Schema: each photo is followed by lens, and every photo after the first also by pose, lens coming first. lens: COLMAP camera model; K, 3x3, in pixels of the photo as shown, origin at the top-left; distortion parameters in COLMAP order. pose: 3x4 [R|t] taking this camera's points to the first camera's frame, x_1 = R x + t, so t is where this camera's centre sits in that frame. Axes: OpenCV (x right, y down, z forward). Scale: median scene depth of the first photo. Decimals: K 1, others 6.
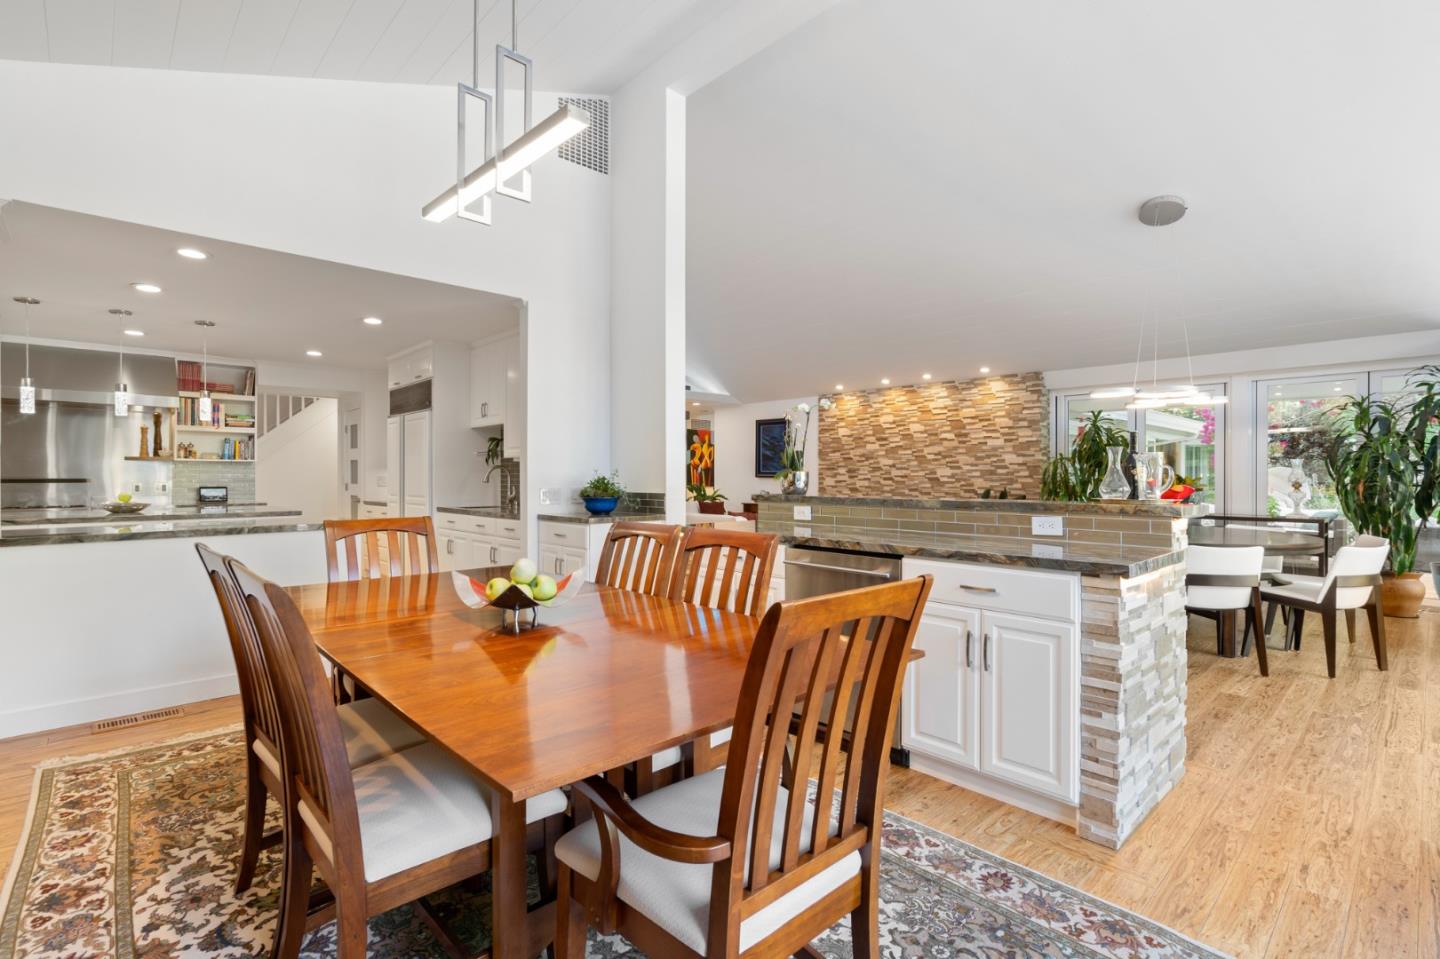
lens RADIAL K [[677.6, 0, 715.9], [0, 677.6, 476.4], [0, 0, 1]] dist [0.000871, 0.000039]
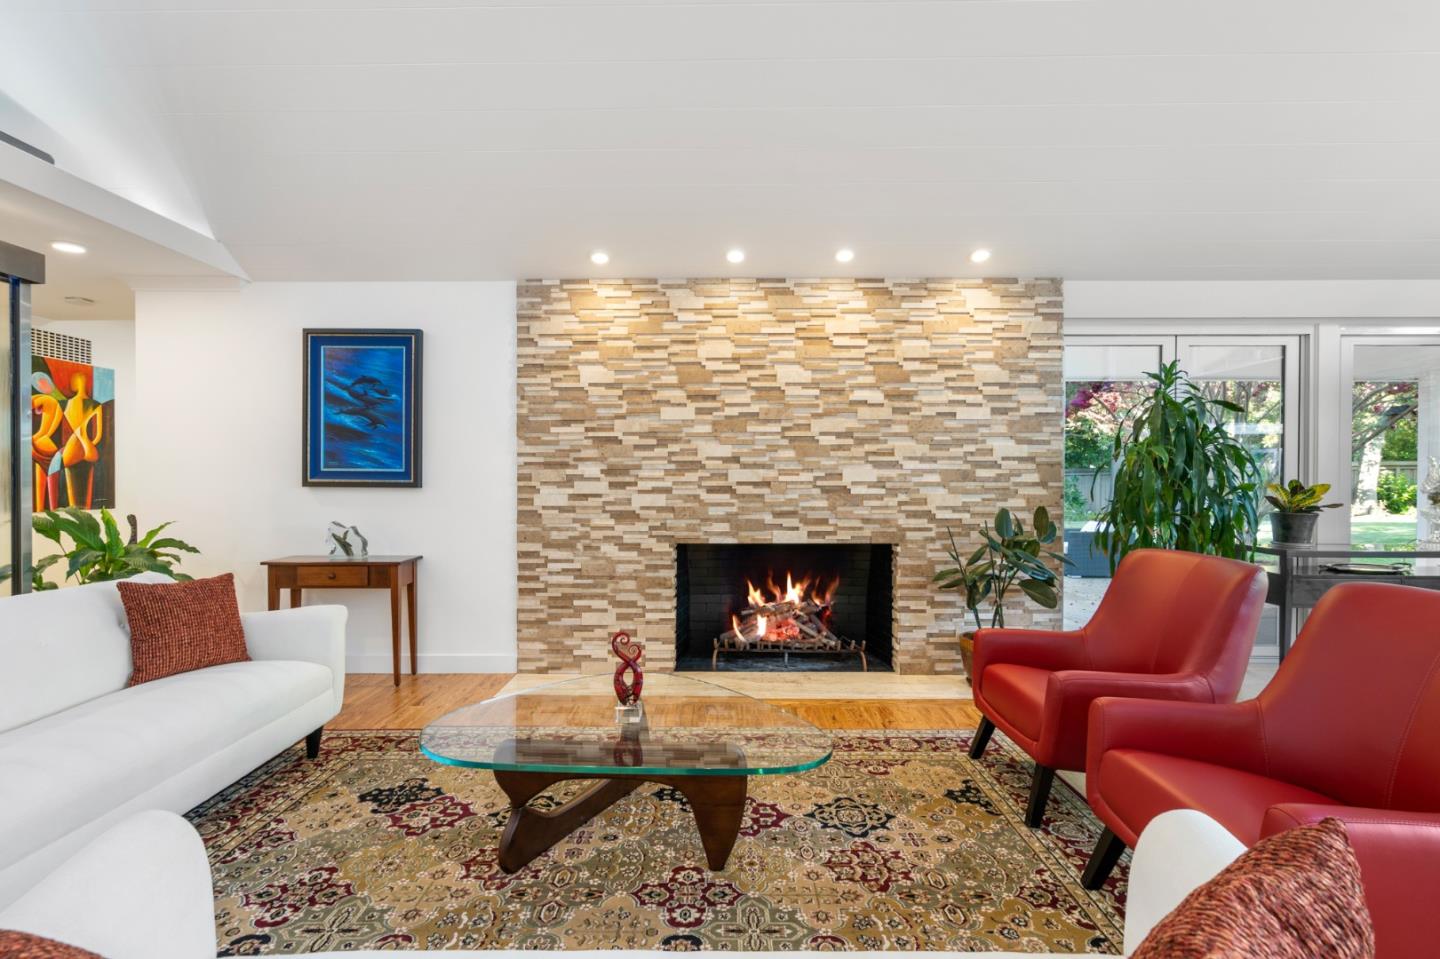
lens RADIAL K [[662.7, 0, 717.8], [0, 662.7, 485.5], [0, 0, 1]] dist [-0.001002, -0.000003]
pose [[0.691514, -0.002803, 0.722358, -0.054032], [0.000081, 0.999993, 0.003803, -0.000574], [-0.722363, -0.002572, 0.691509, 0.751572]]
